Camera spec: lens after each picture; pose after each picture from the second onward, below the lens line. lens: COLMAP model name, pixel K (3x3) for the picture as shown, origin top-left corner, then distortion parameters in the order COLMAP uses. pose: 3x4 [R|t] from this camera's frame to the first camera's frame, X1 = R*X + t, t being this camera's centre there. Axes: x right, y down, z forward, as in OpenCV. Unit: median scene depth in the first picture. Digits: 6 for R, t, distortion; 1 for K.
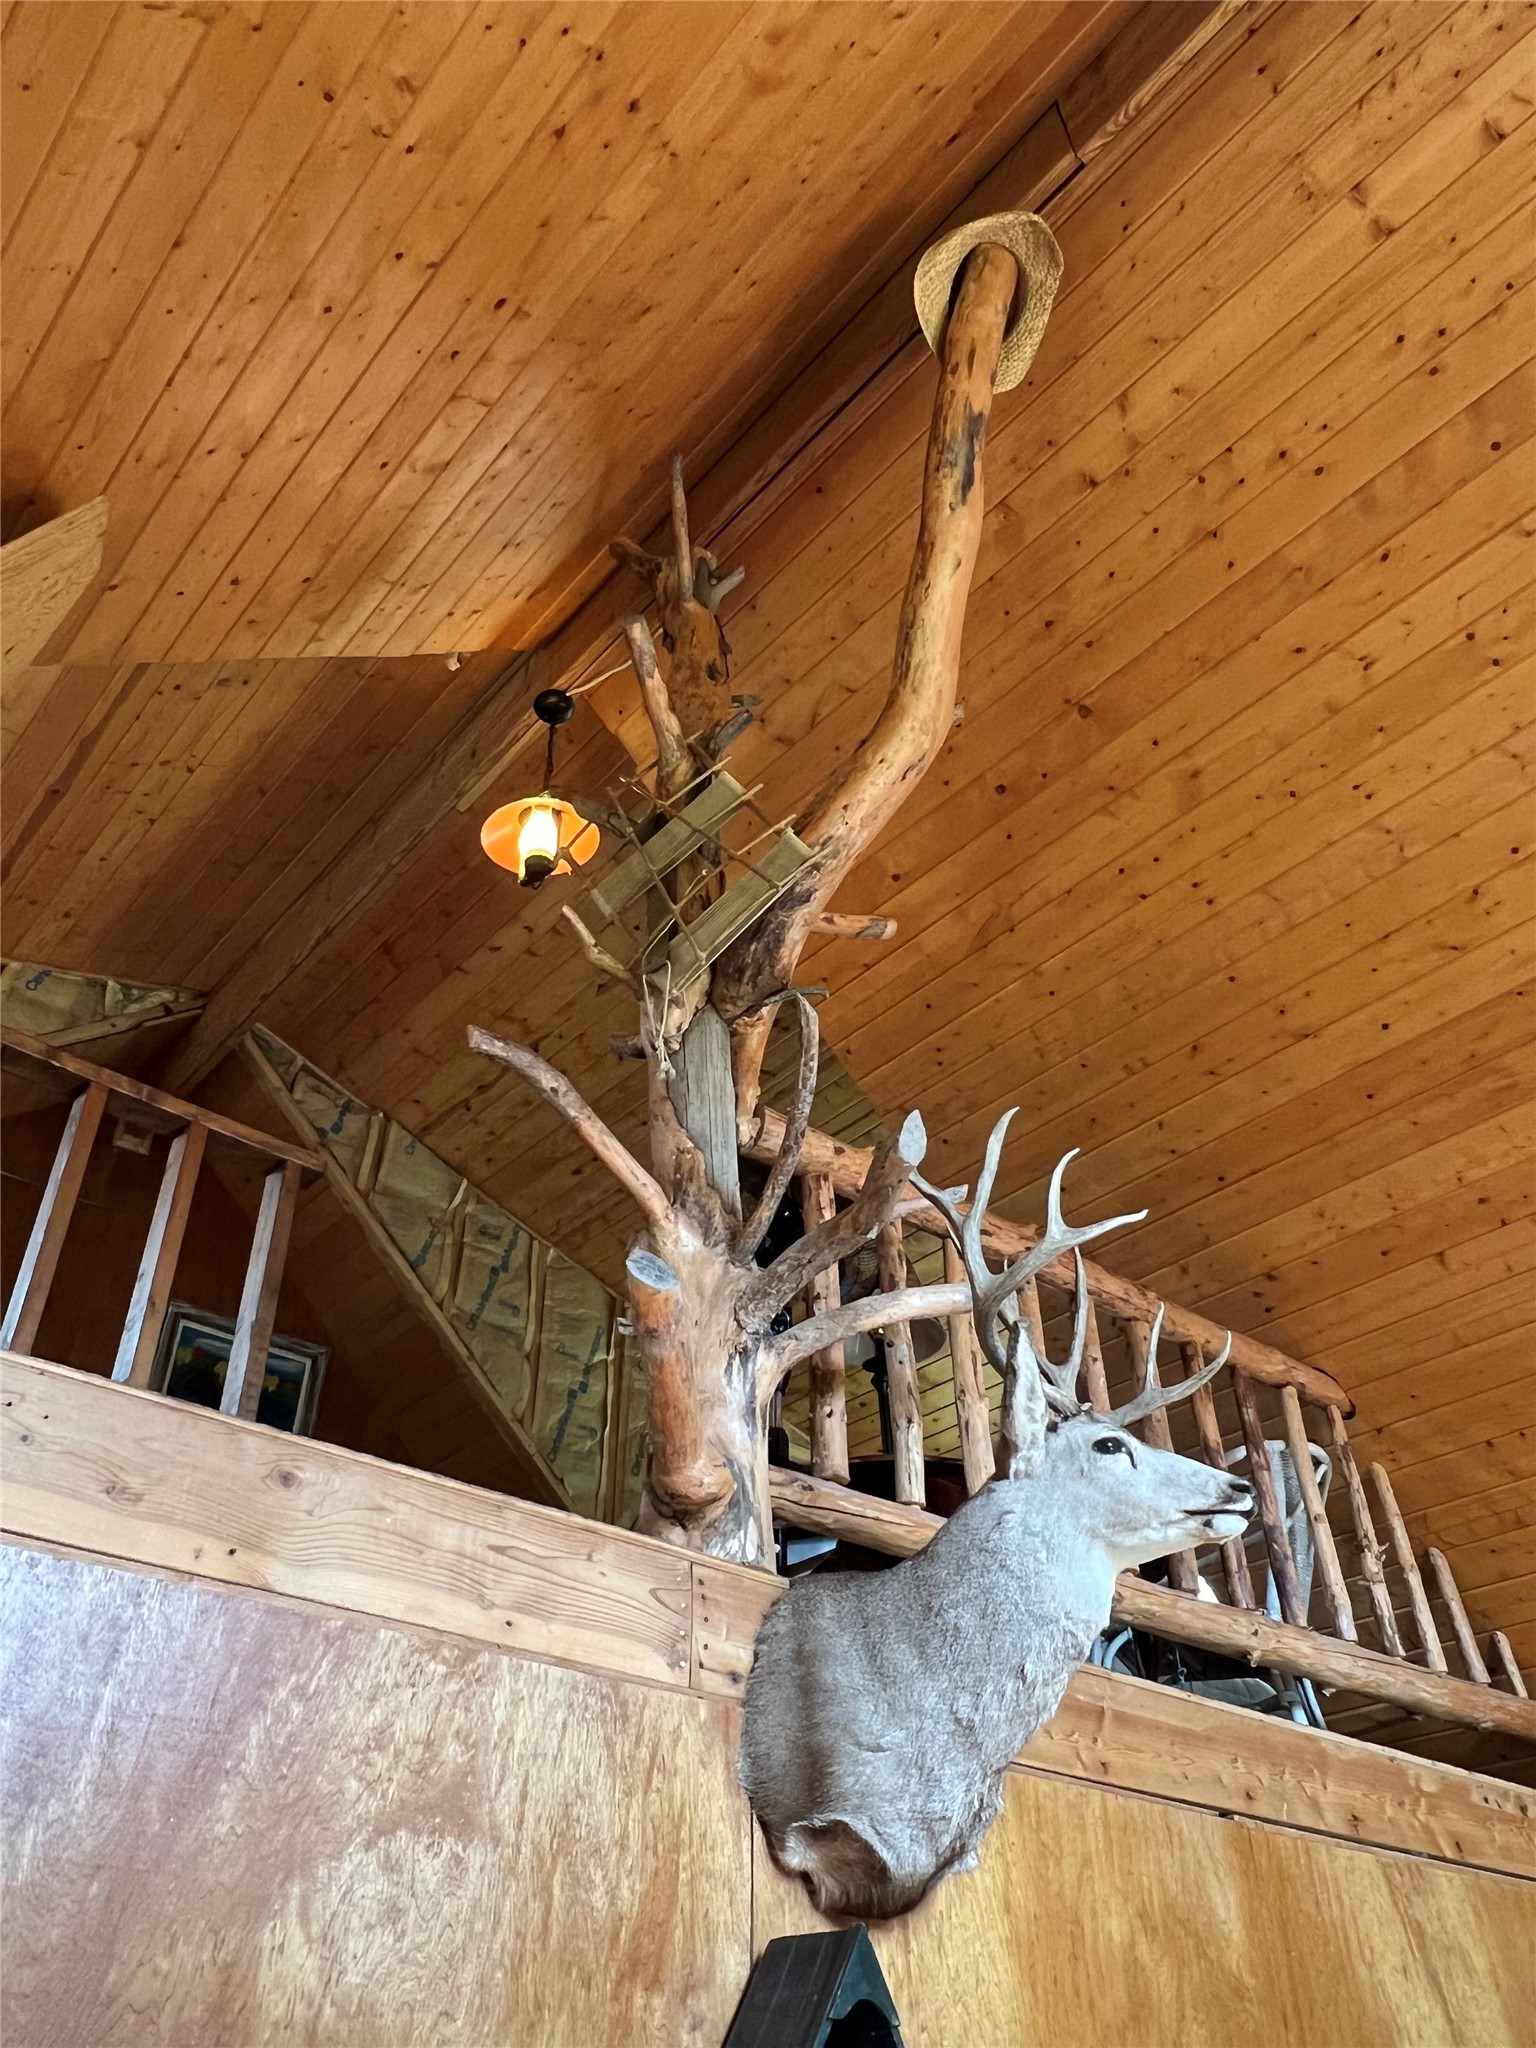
lens RADIAL K [[1520.4, 0, 767.9], [0, 1520.4, 1017.0], [0, 0, 1]] dist [0.006550, -0.003554]
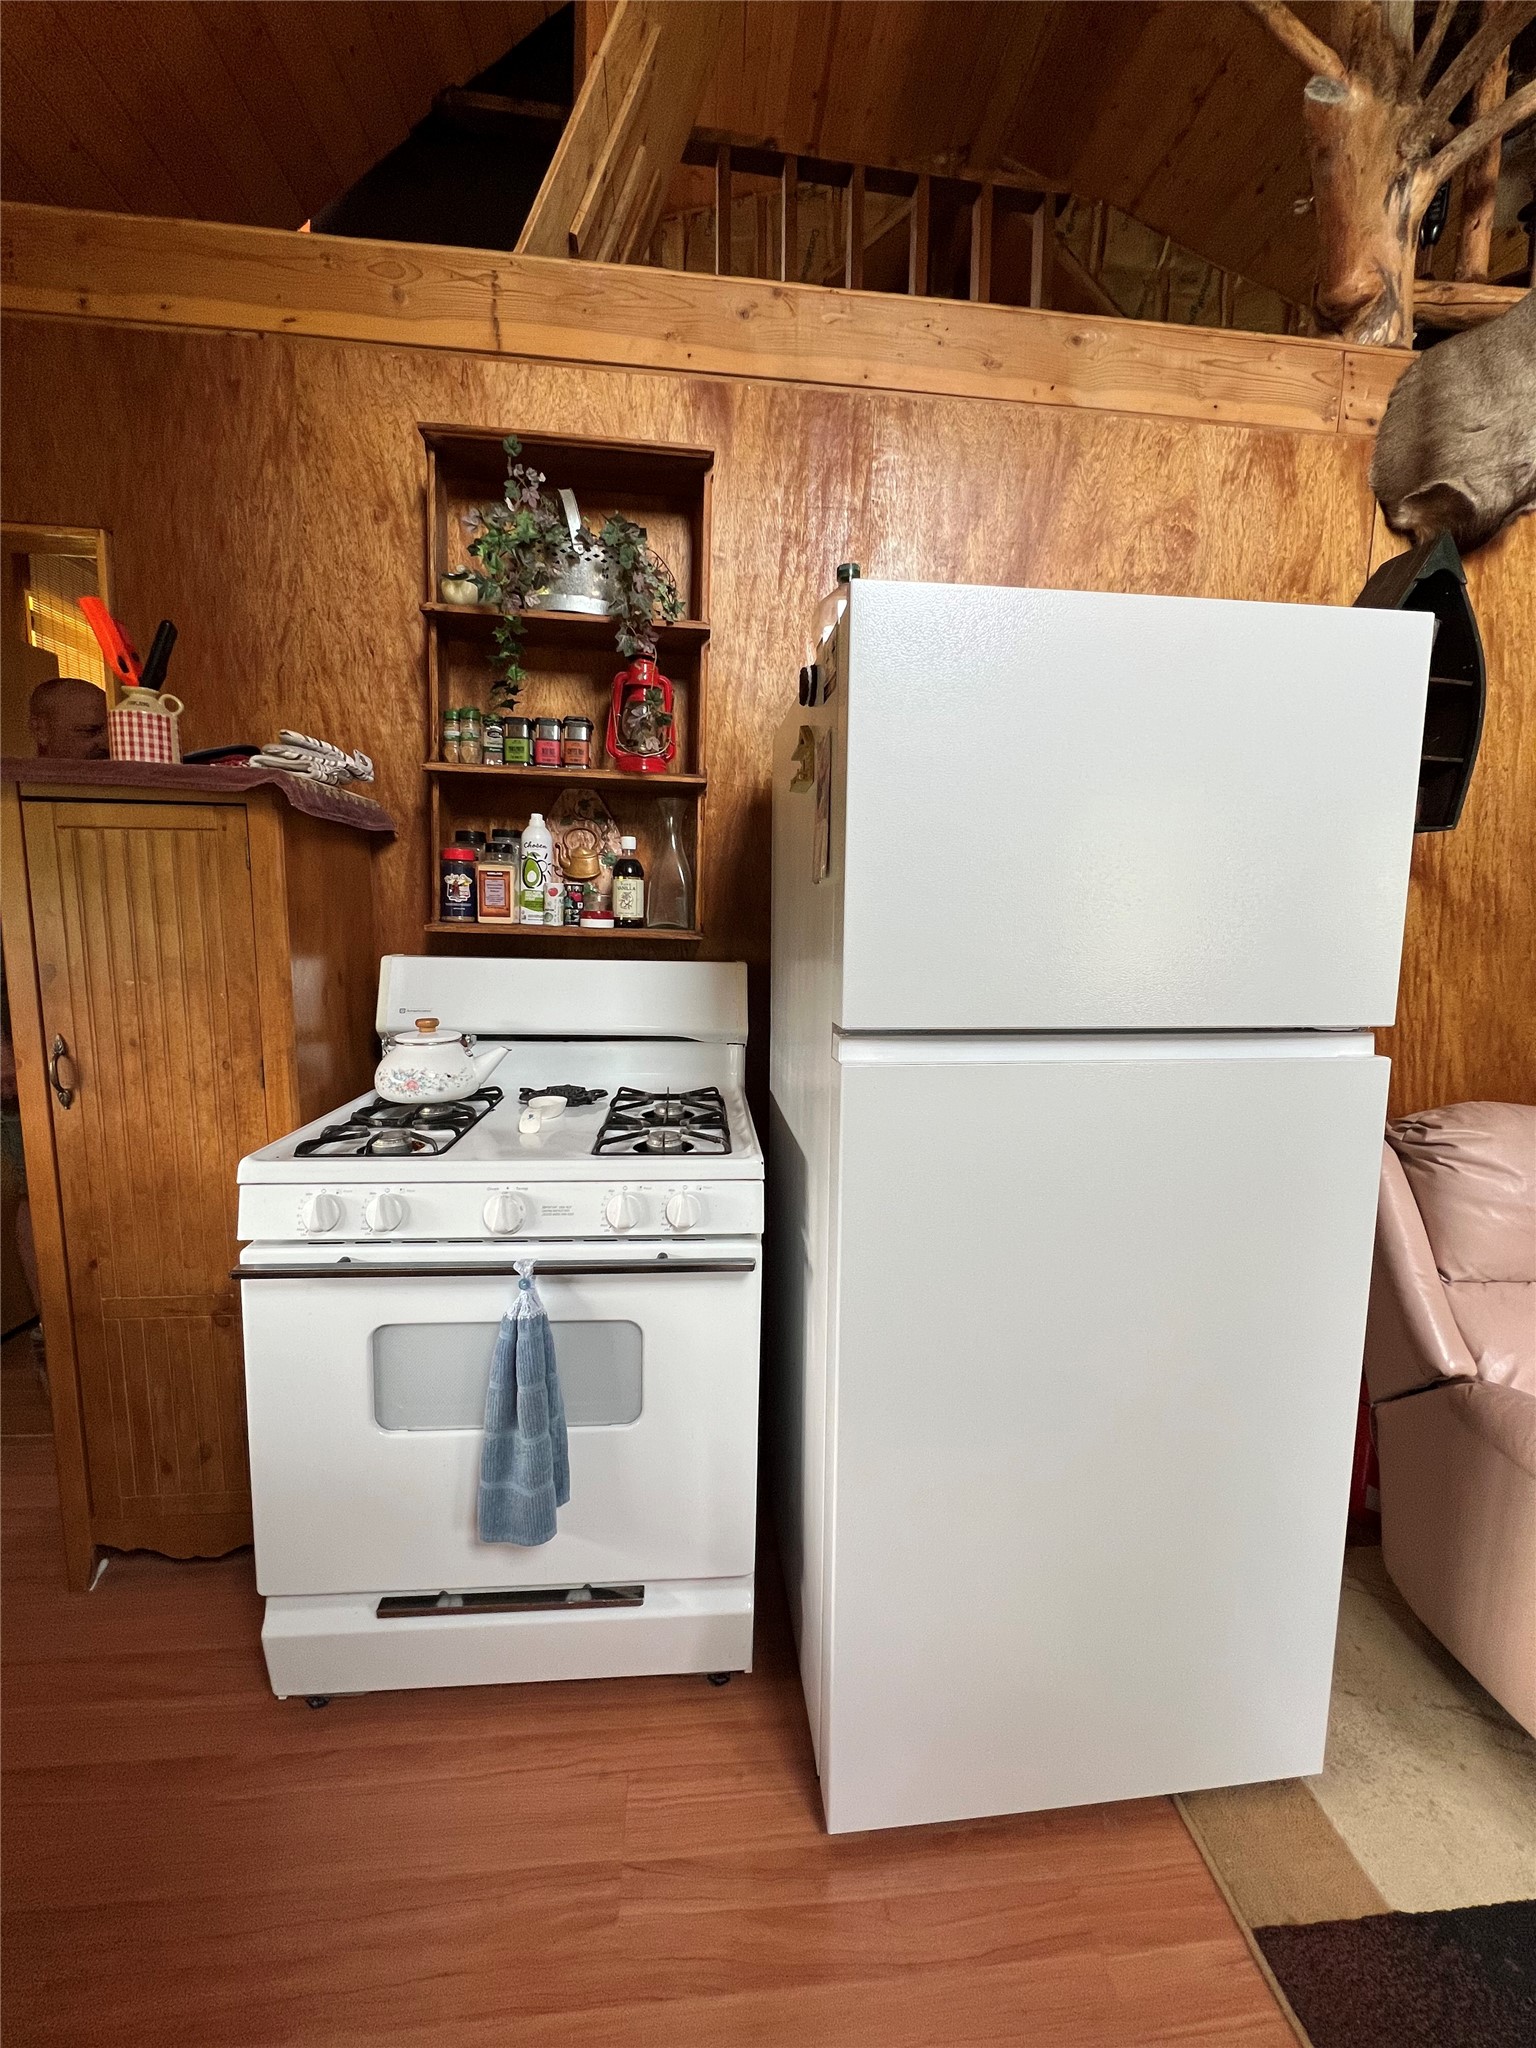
lens RADIAL K [[819.8, 0, 771.7], [0, 819.8, 1025.3], [0, 0, 1]] dist [-0.000222, -0.000543]
pose [[0.811328, 0.097000, -0.576487, 0.024378], [0.336957, 0.728246, 0.596756, 0.159483], [0.477710, -0.678416, 0.558162, -0.219600]]
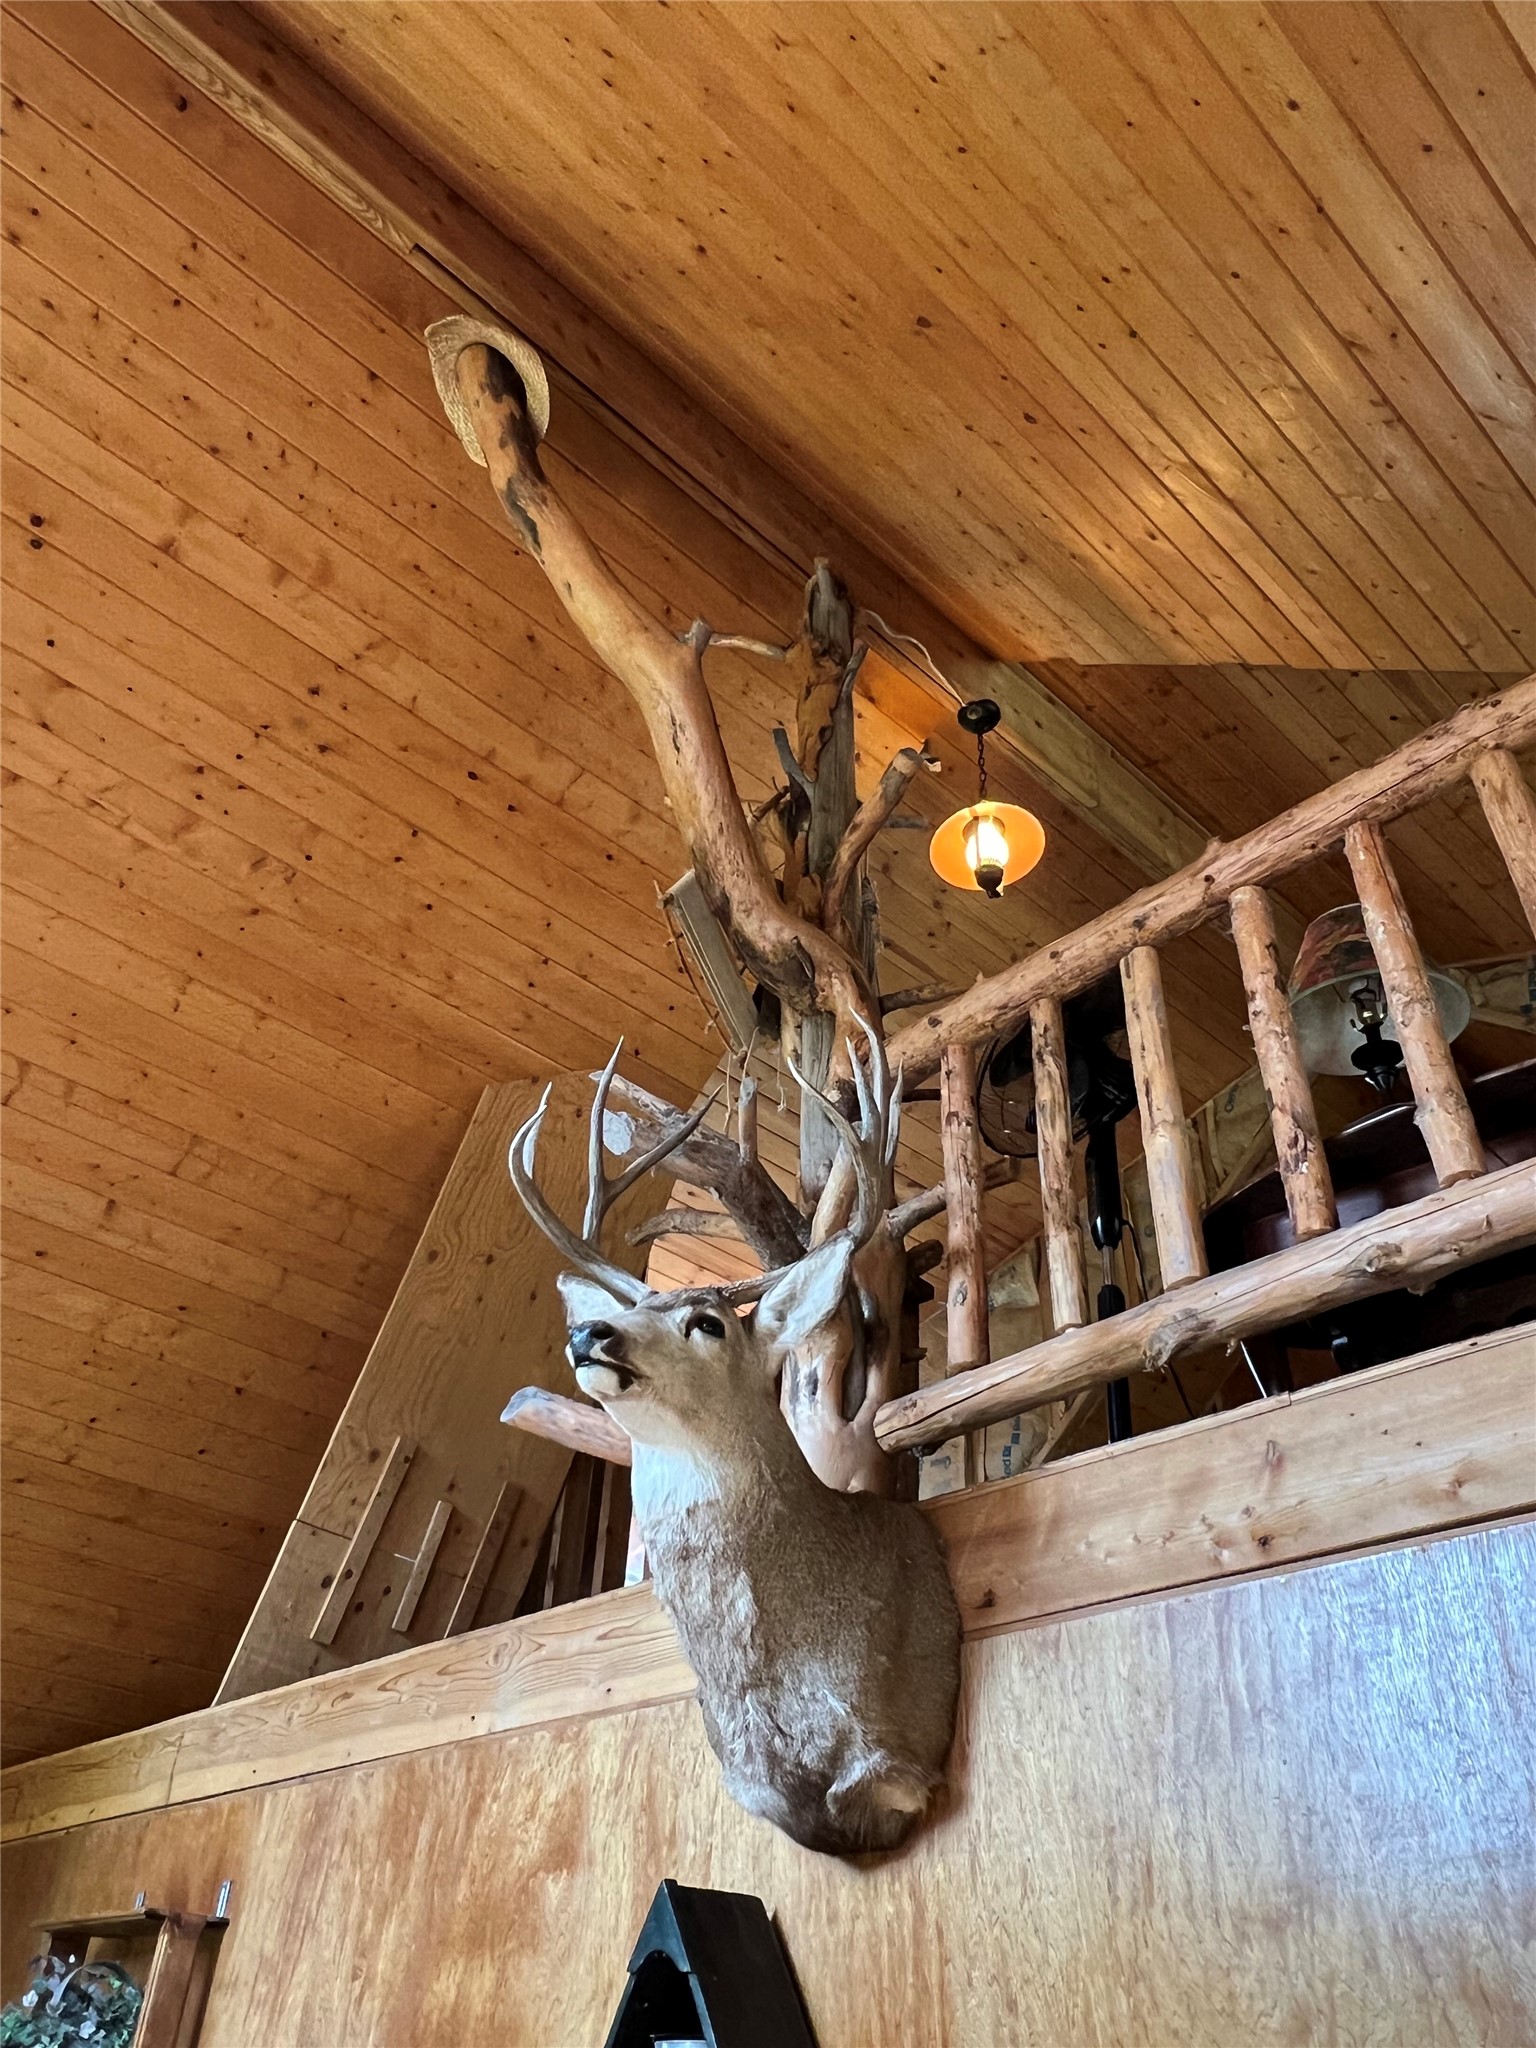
lens RADIAL K [[1520.4, 0, 776.0], [0, 1520.4, 1012.3], [0, 0, 1]] dist [0.006550, -0.003554]
pose [[0.043558, -0.595655, -0.802058, 1.038699], [0.583956, 0.666577, -0.463325, 0.603678], [0.810616, -0.448185, 0.376871, 0.777571]]
